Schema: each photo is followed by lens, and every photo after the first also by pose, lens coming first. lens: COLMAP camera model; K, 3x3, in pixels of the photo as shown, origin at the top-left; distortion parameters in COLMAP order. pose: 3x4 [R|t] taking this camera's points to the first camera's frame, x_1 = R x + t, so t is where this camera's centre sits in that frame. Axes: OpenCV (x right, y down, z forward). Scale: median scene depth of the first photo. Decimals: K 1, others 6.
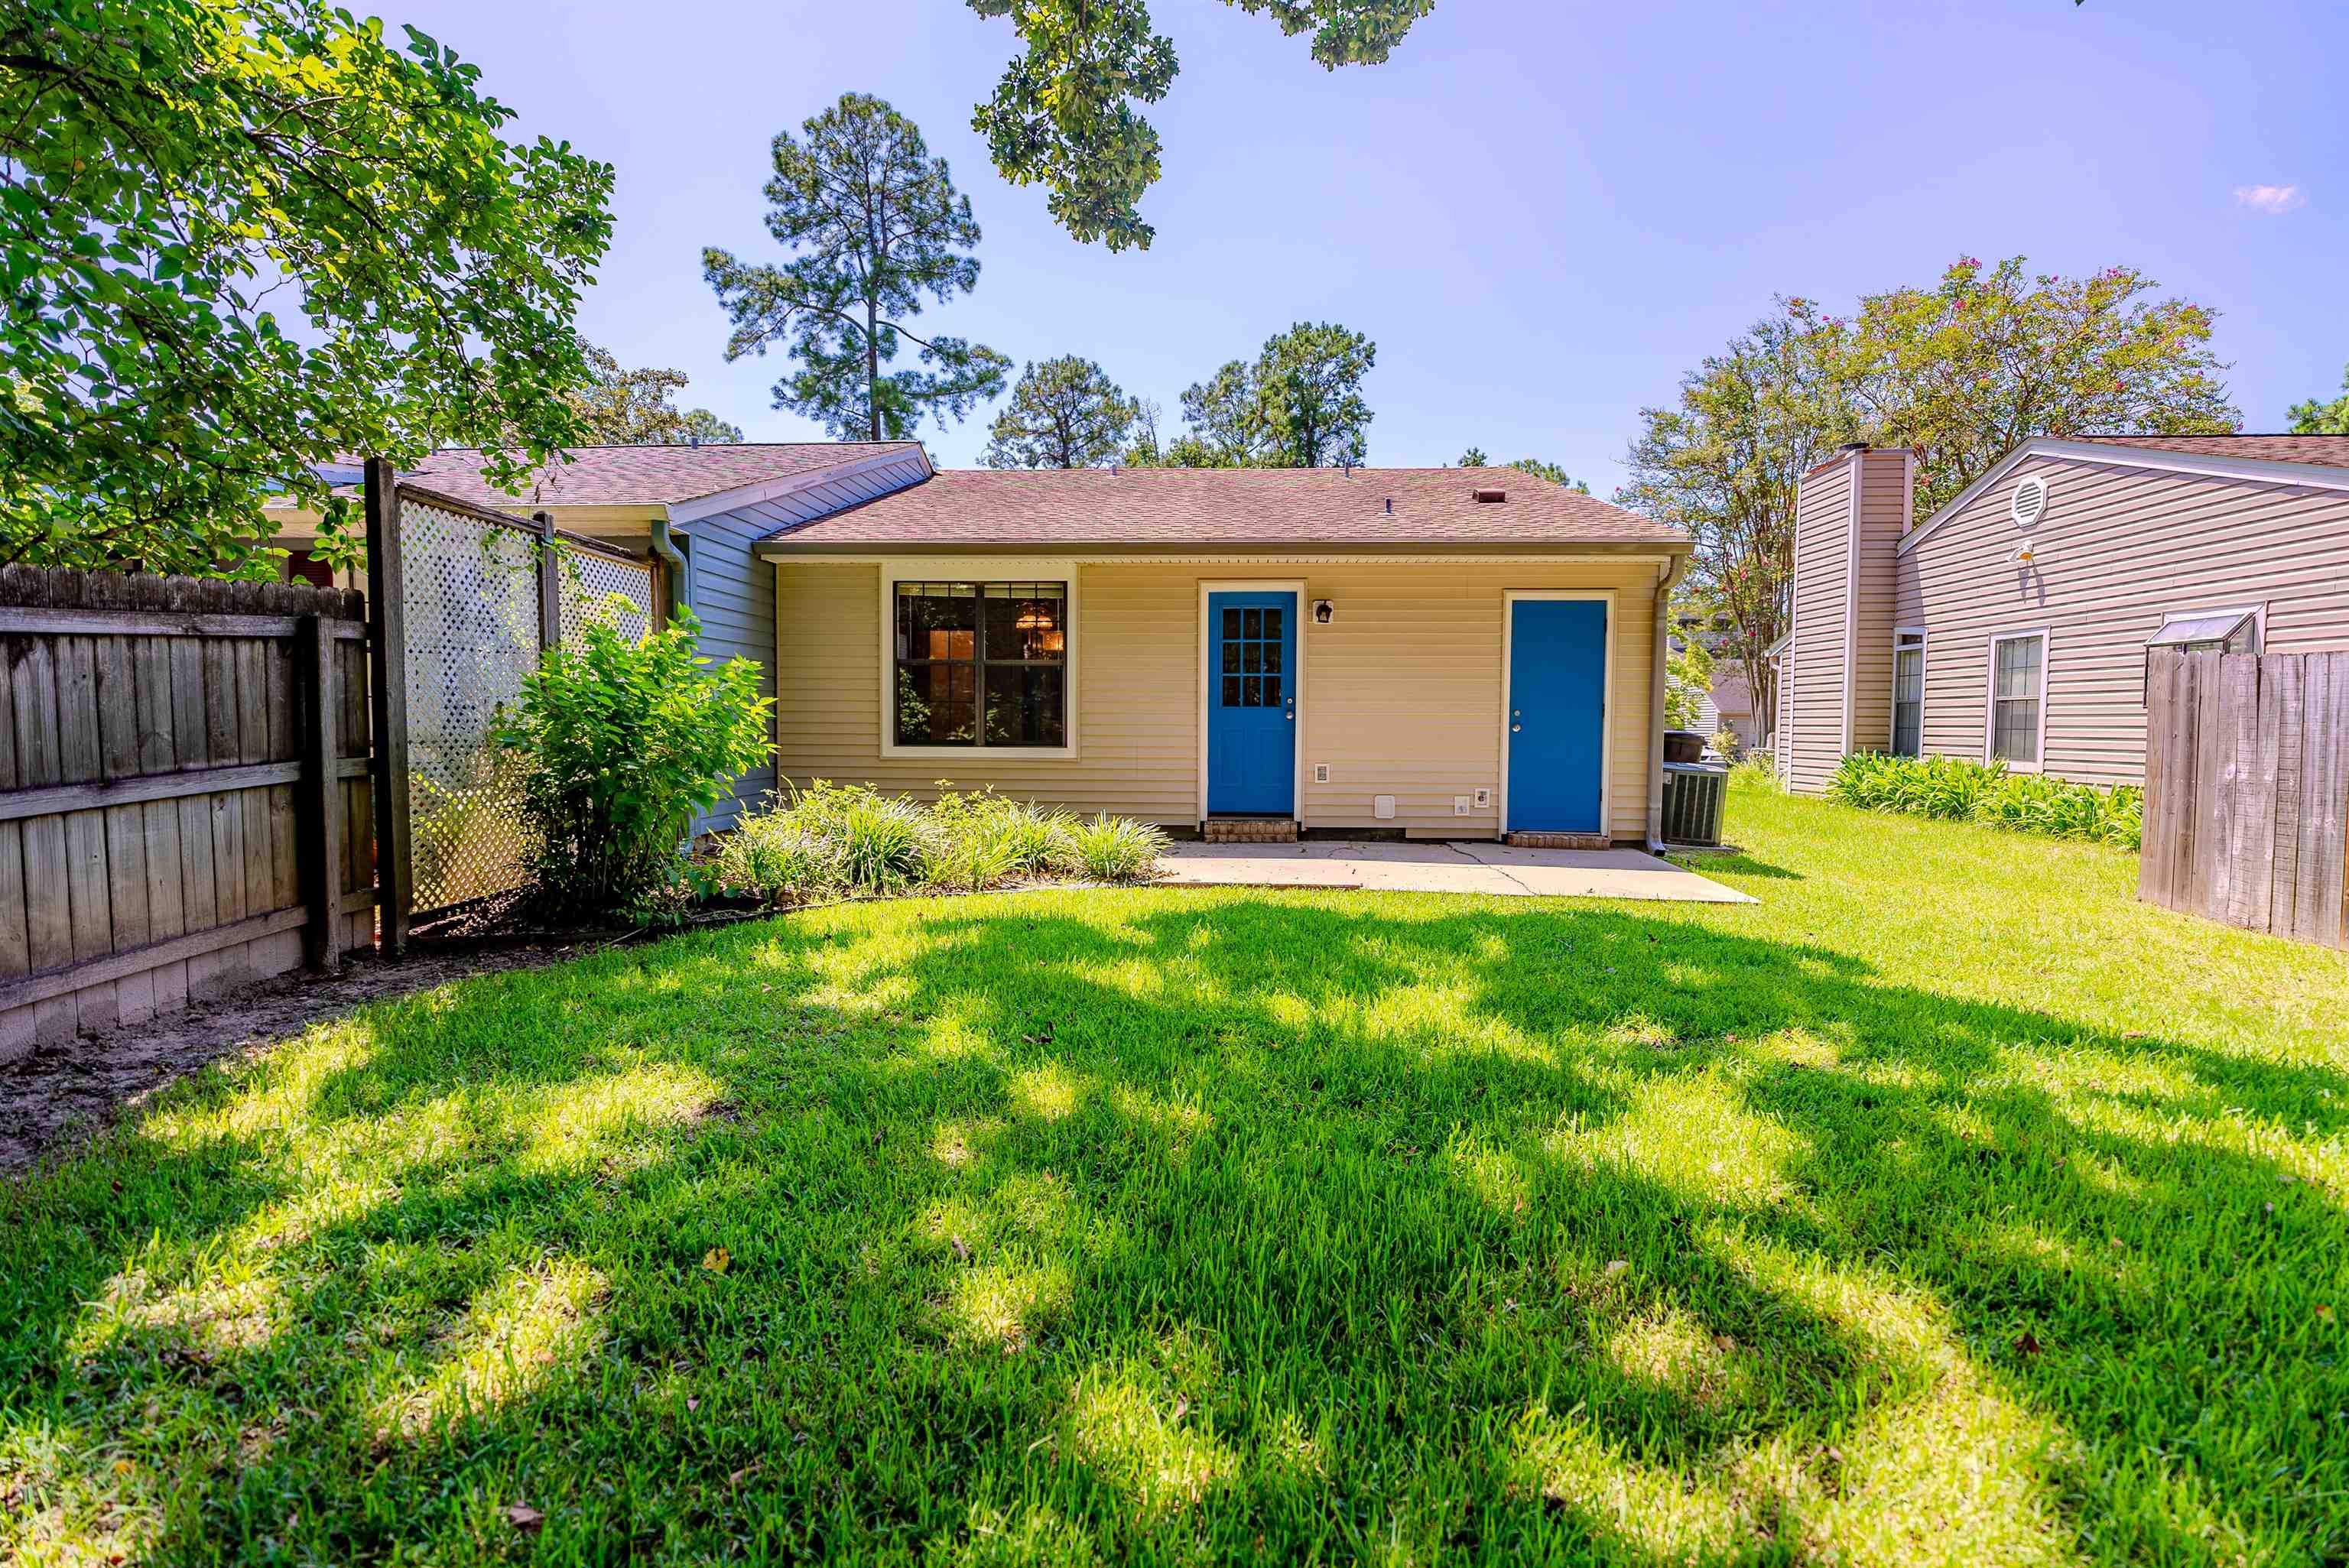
lens RADIAL K [[1071.3, 0, 1177.1], [0, 1071.3, 778.1], [0, 0, 1]] dist [-0.008968, 0.002581]
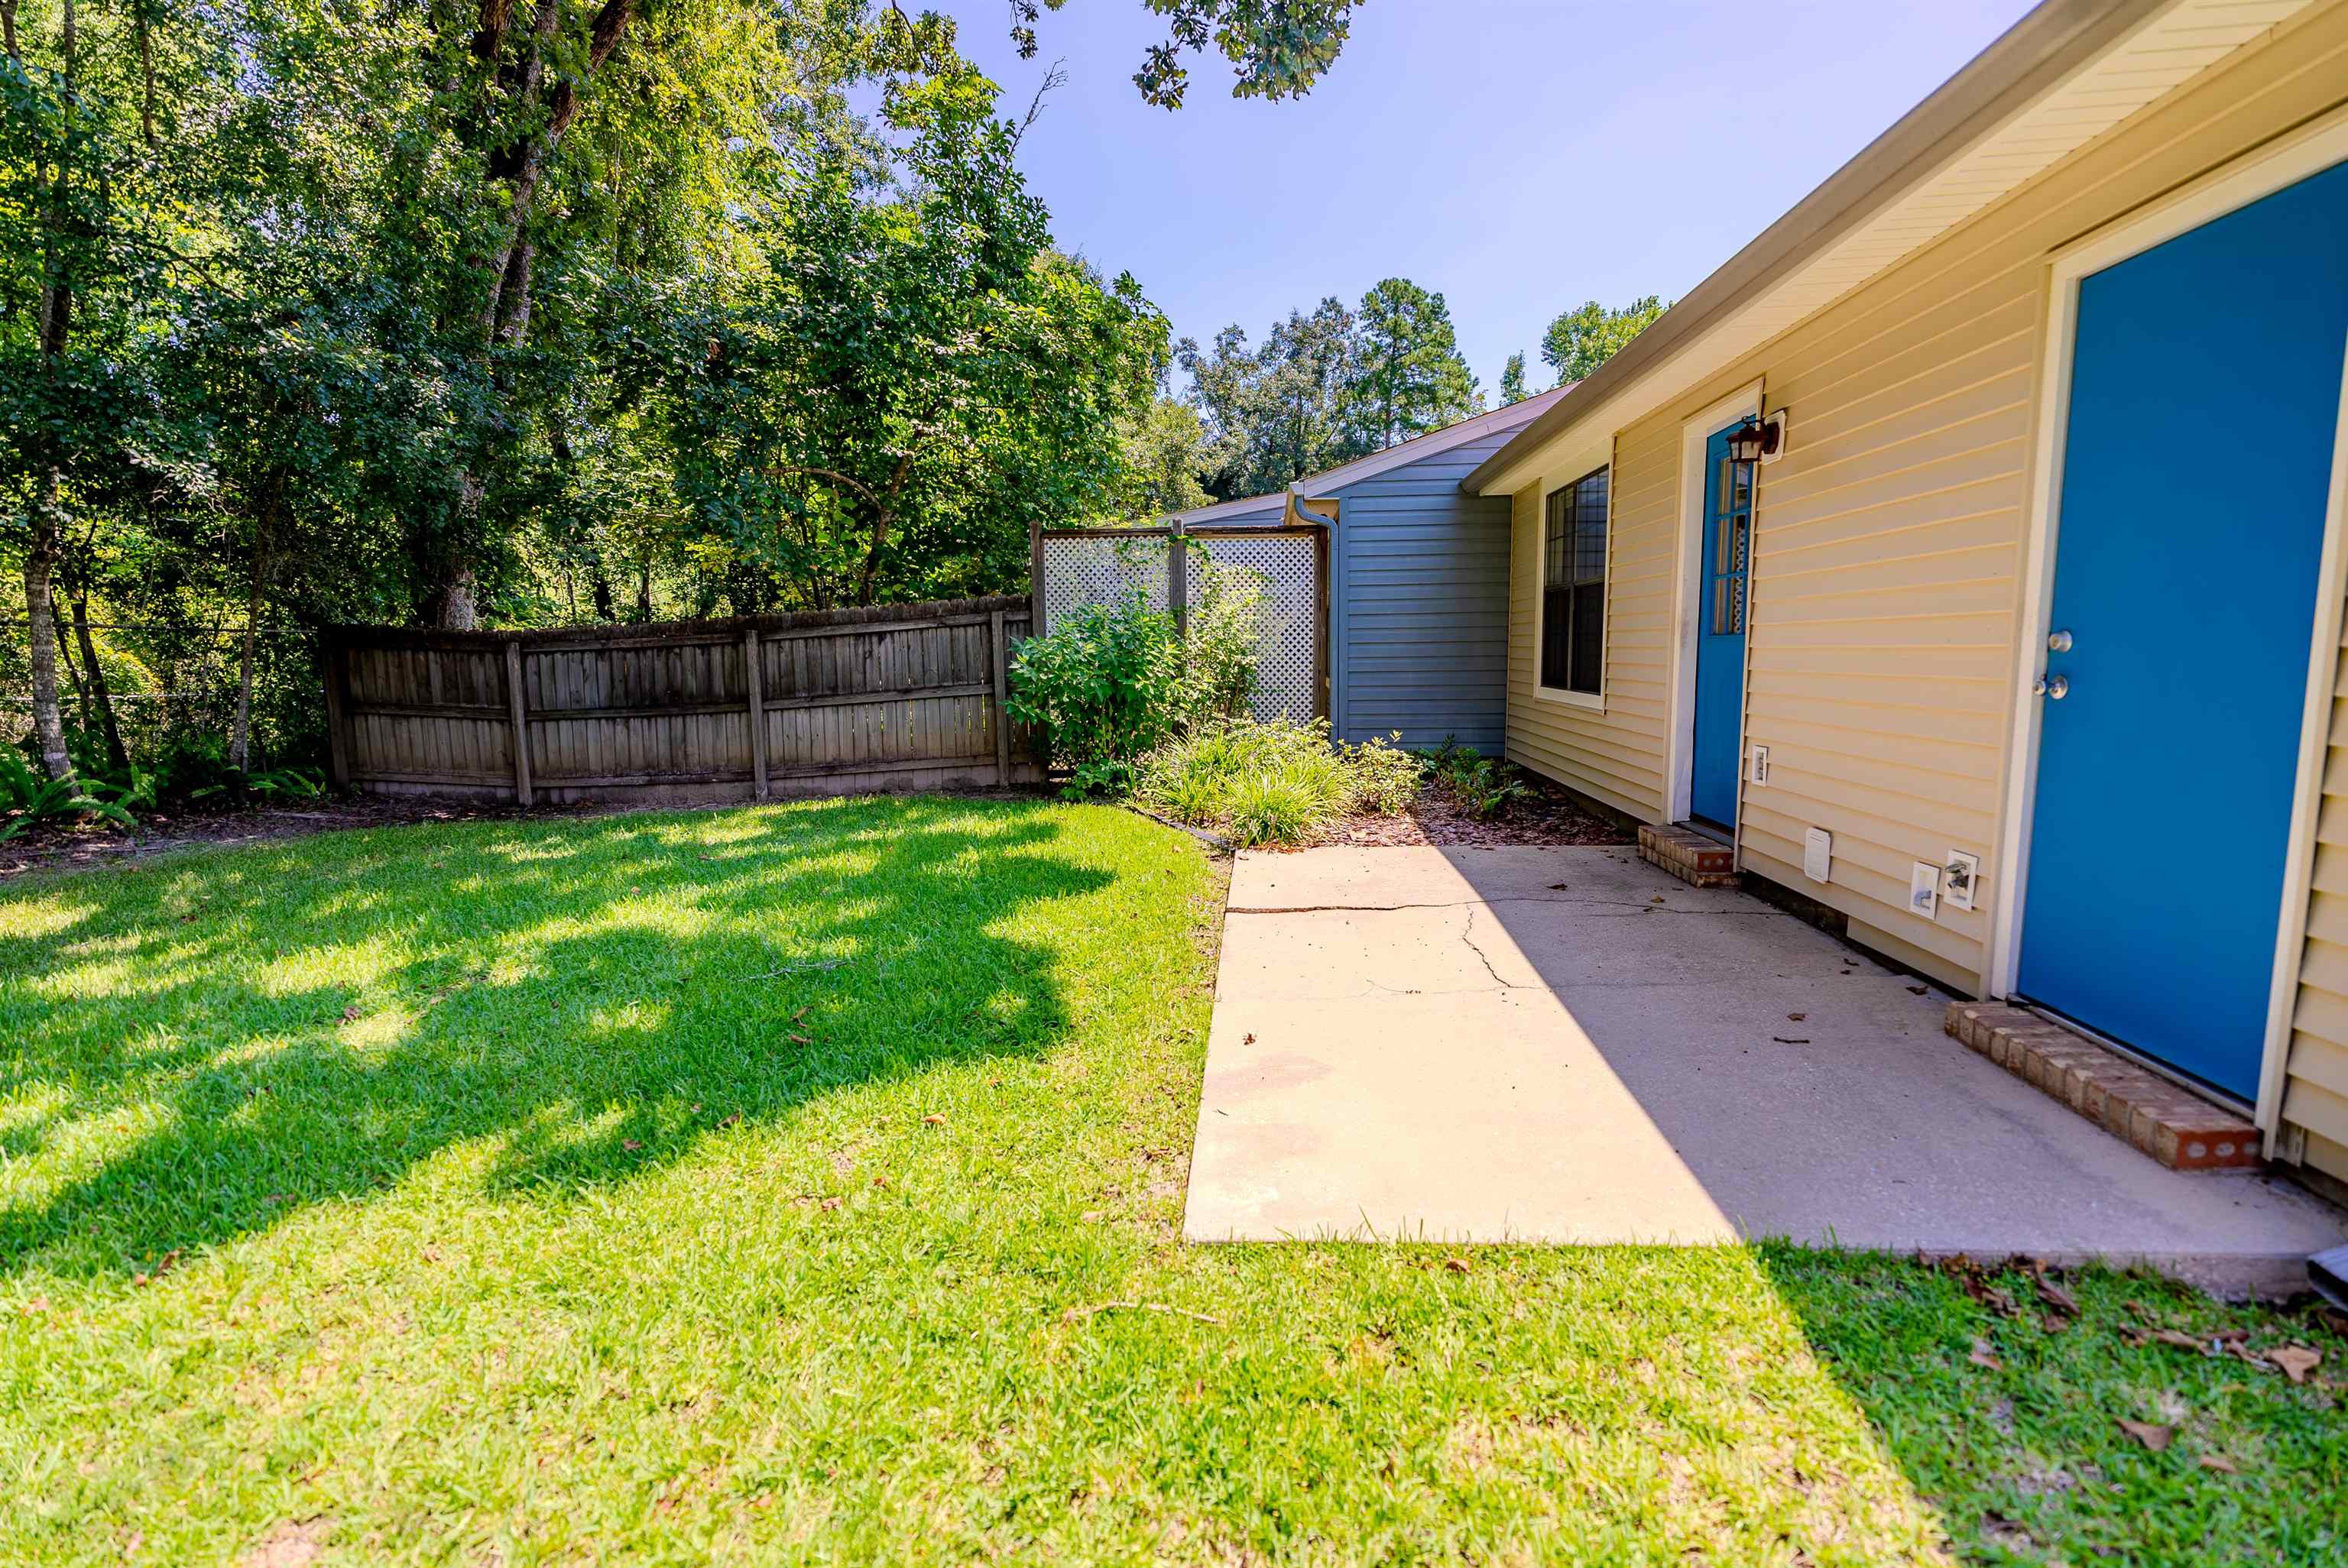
lens RADIAL K [[1070.9, 0, 1176.1], [0, 1070.9, 787.6], [0, 0, 1]] dist [-0.008968, 0.002581]
pose [[-0.017236, 0.122058, -0.992373, 1.303505], [-0.039354, 0.991669, 0.122654, -0.091756], [0.999077, 0.041168, -0.012289, 1.504159]]
